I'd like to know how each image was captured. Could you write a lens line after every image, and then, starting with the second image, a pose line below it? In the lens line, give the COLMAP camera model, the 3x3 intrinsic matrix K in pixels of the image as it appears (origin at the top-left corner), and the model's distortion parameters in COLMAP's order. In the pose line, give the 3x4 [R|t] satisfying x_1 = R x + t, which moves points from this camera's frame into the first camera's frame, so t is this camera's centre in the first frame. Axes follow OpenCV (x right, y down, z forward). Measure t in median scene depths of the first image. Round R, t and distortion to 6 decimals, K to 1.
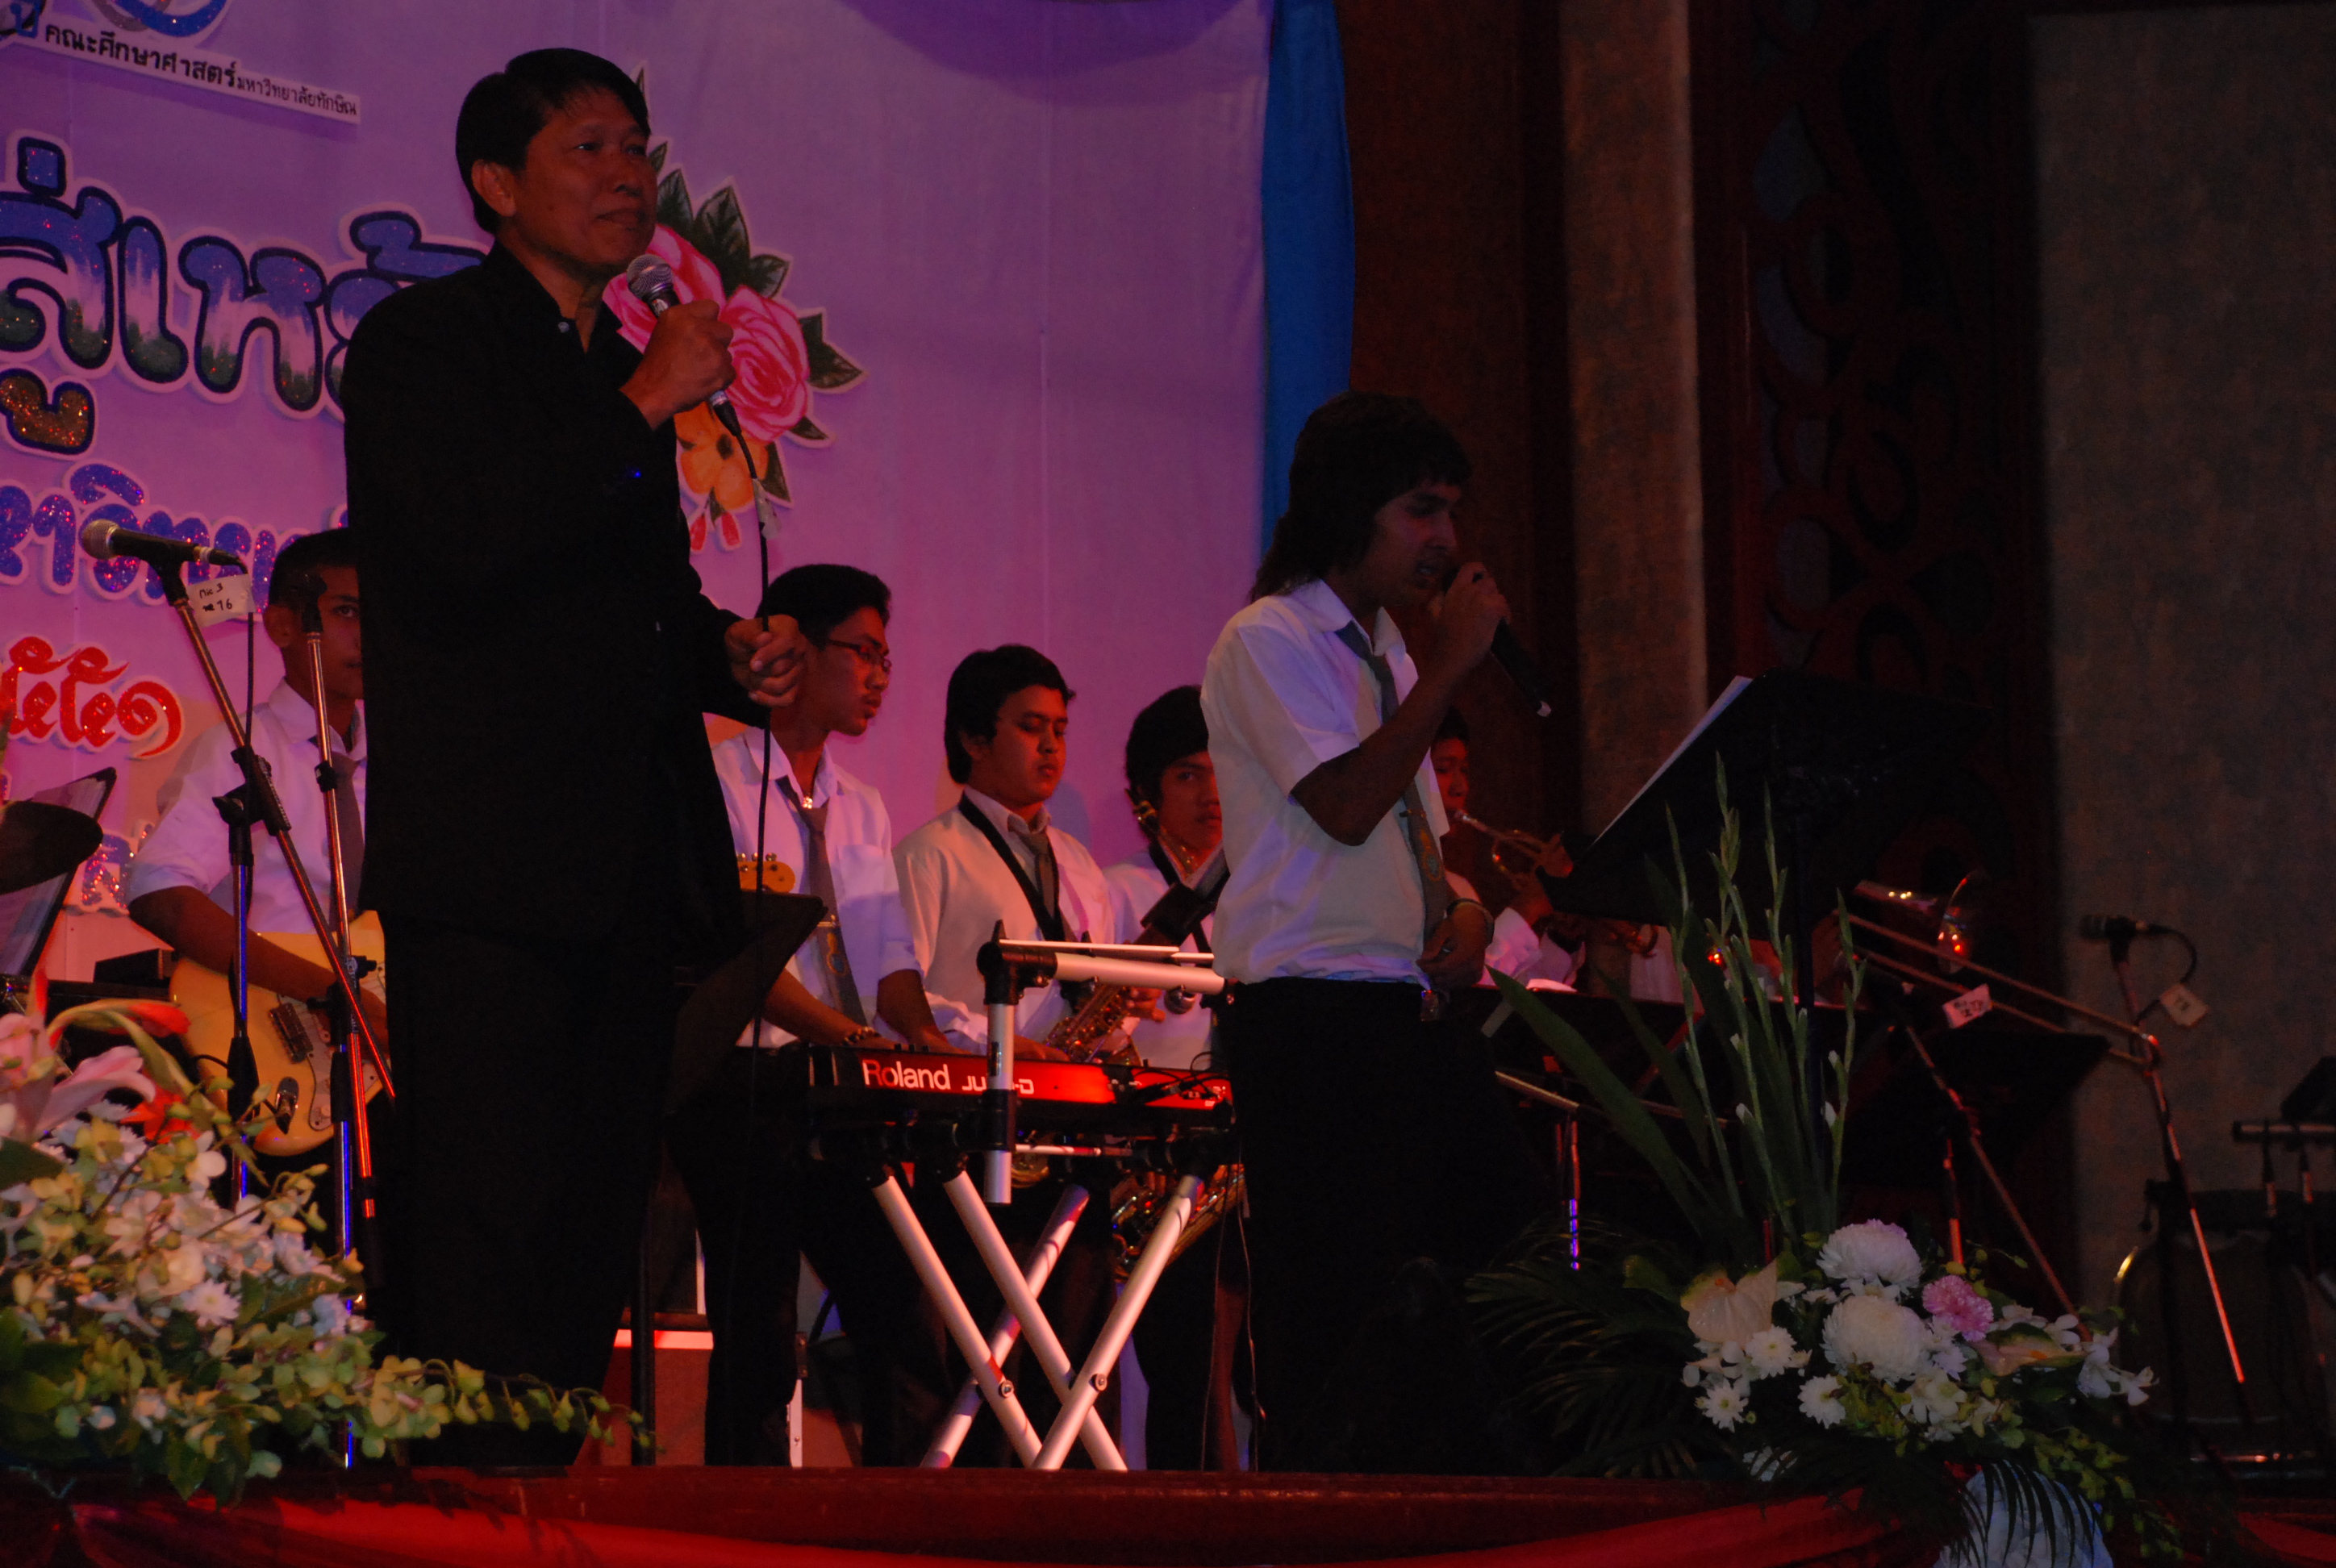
lens RADIAL K [[7659.2, 0, 1186.3], [0, 7659.2, 821.3], [0, 0, 1]] dist [1.081282, 0.000000]
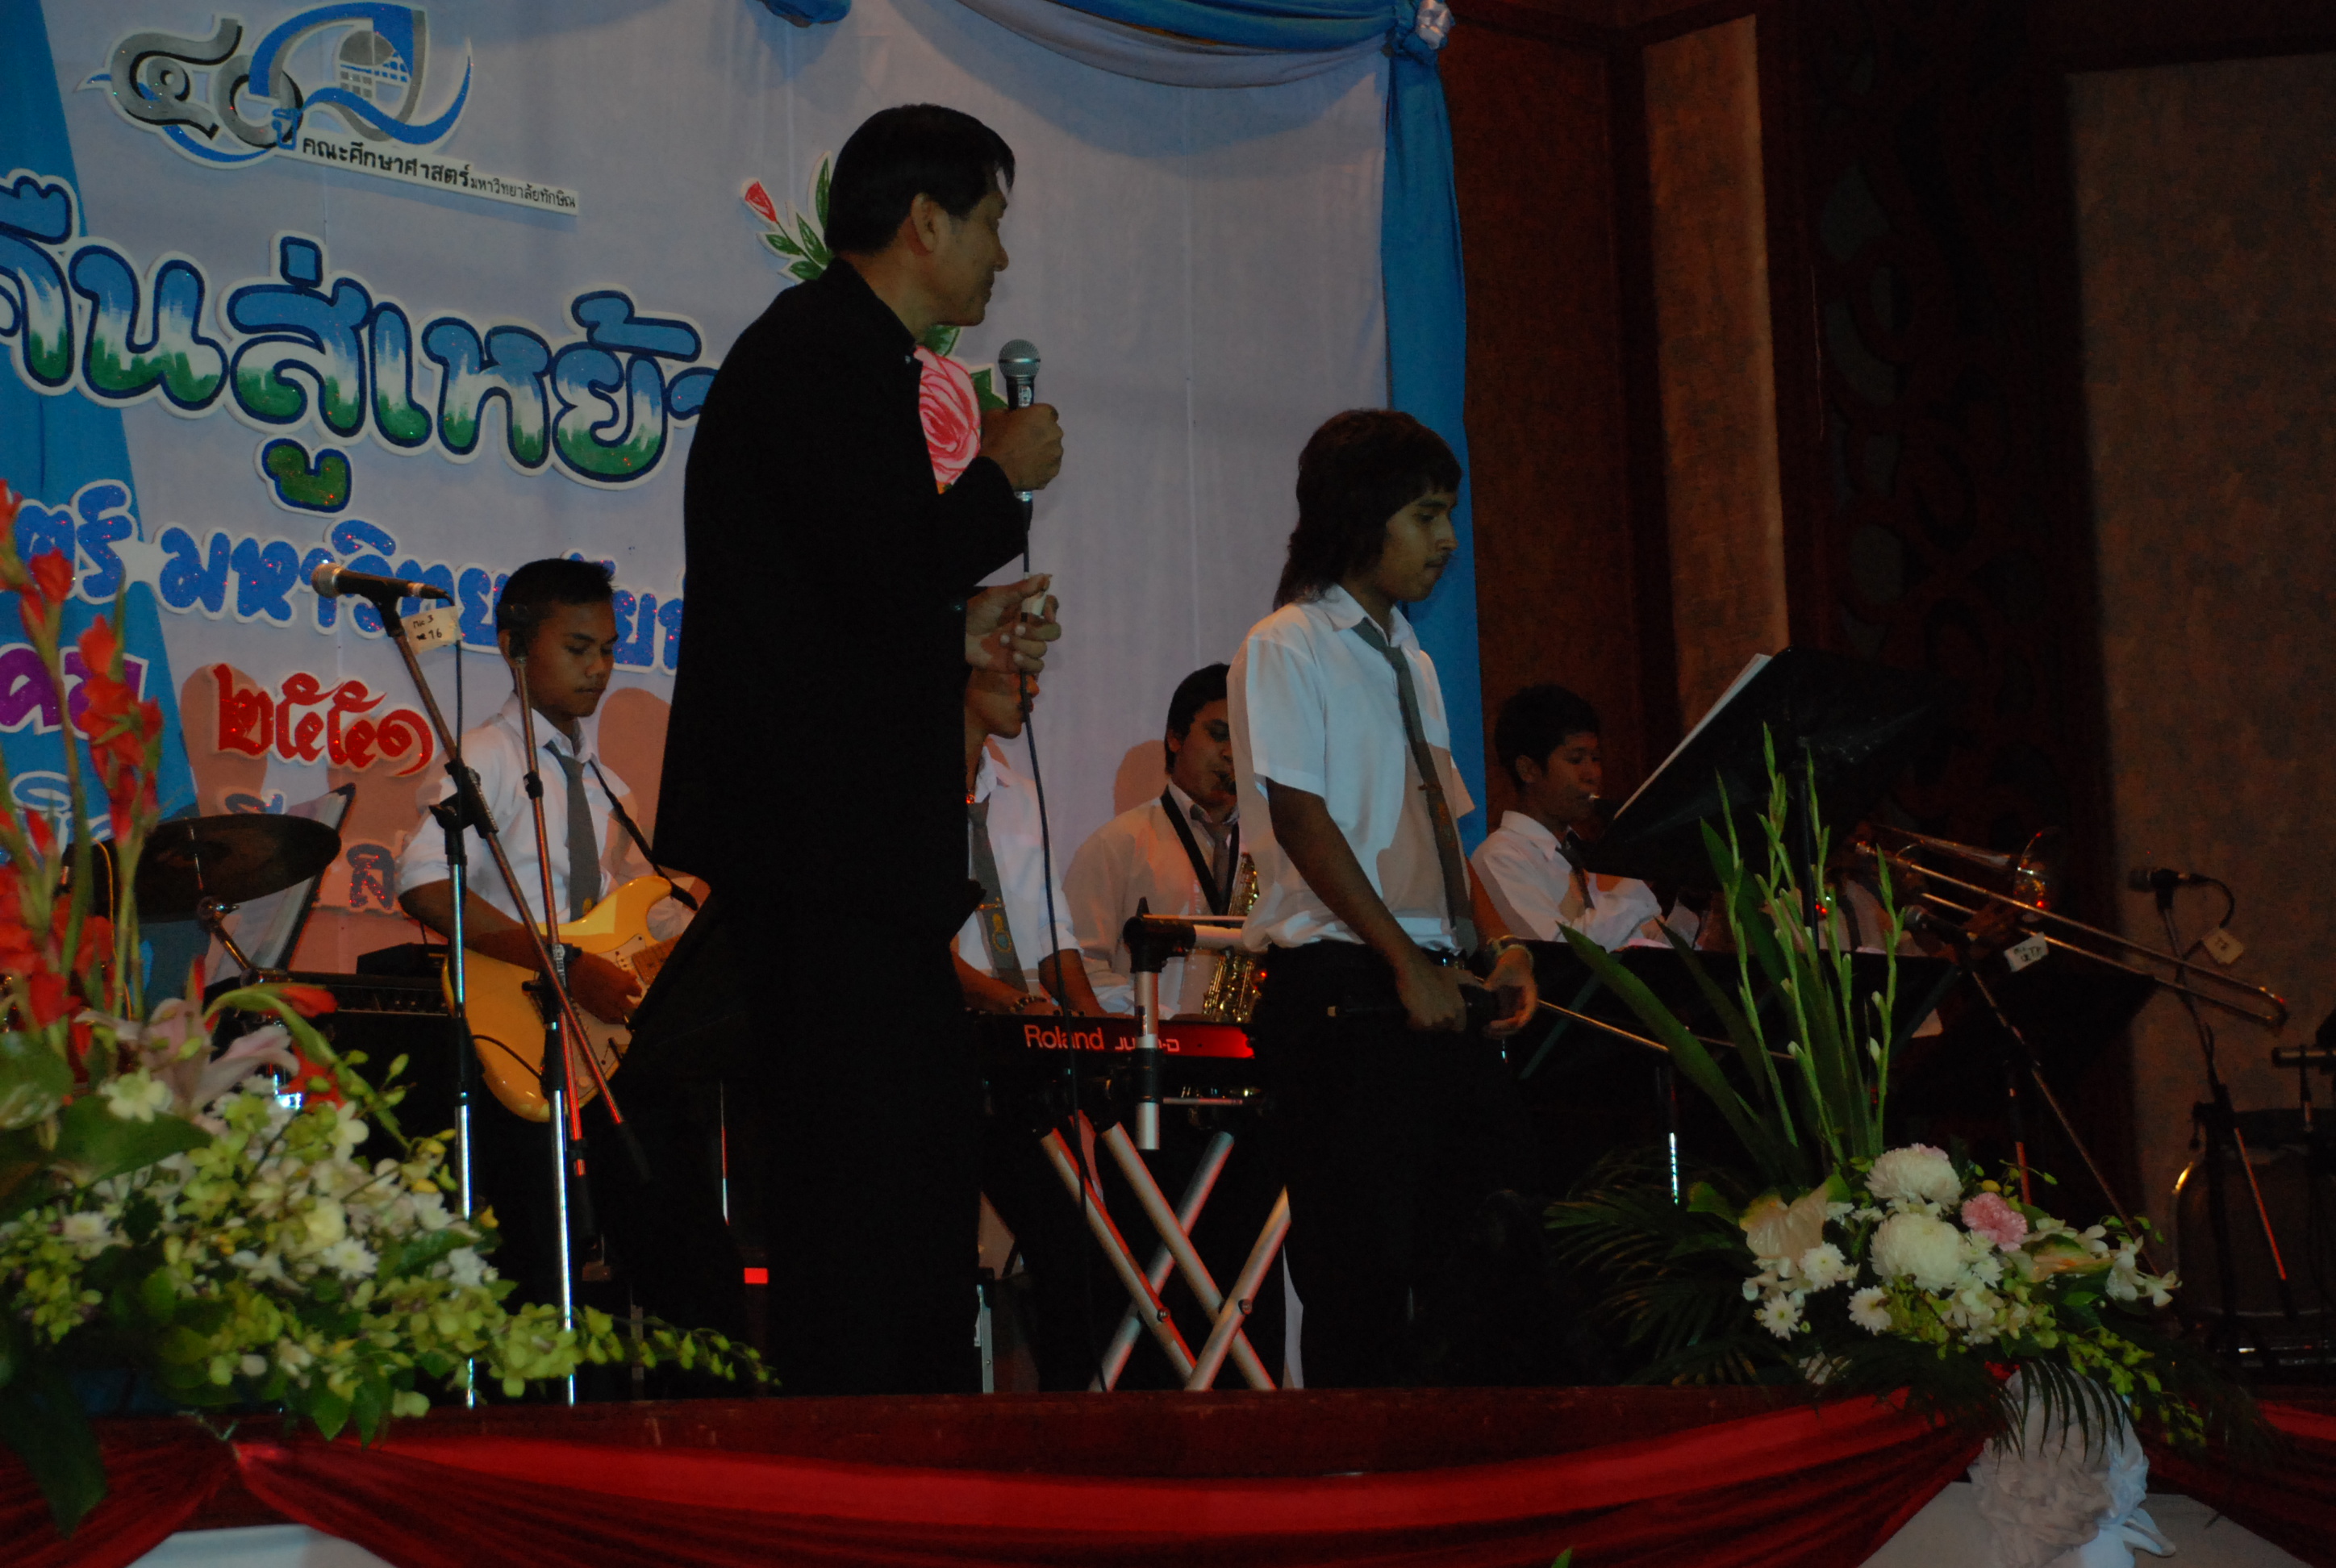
lens RADIAL K [[6201.9, 0, 1211.0], [0, 6201.9, 822.1], [0, 0, 1]] dist [0.761422, 0.000000]
pose [[0.998481, -0.028749, -0.046995, 0.031789], [0.028607, 0.999584, -0.003687, 0.006152], [0.047082, 0.002337, 0.998888, 0.105214]]
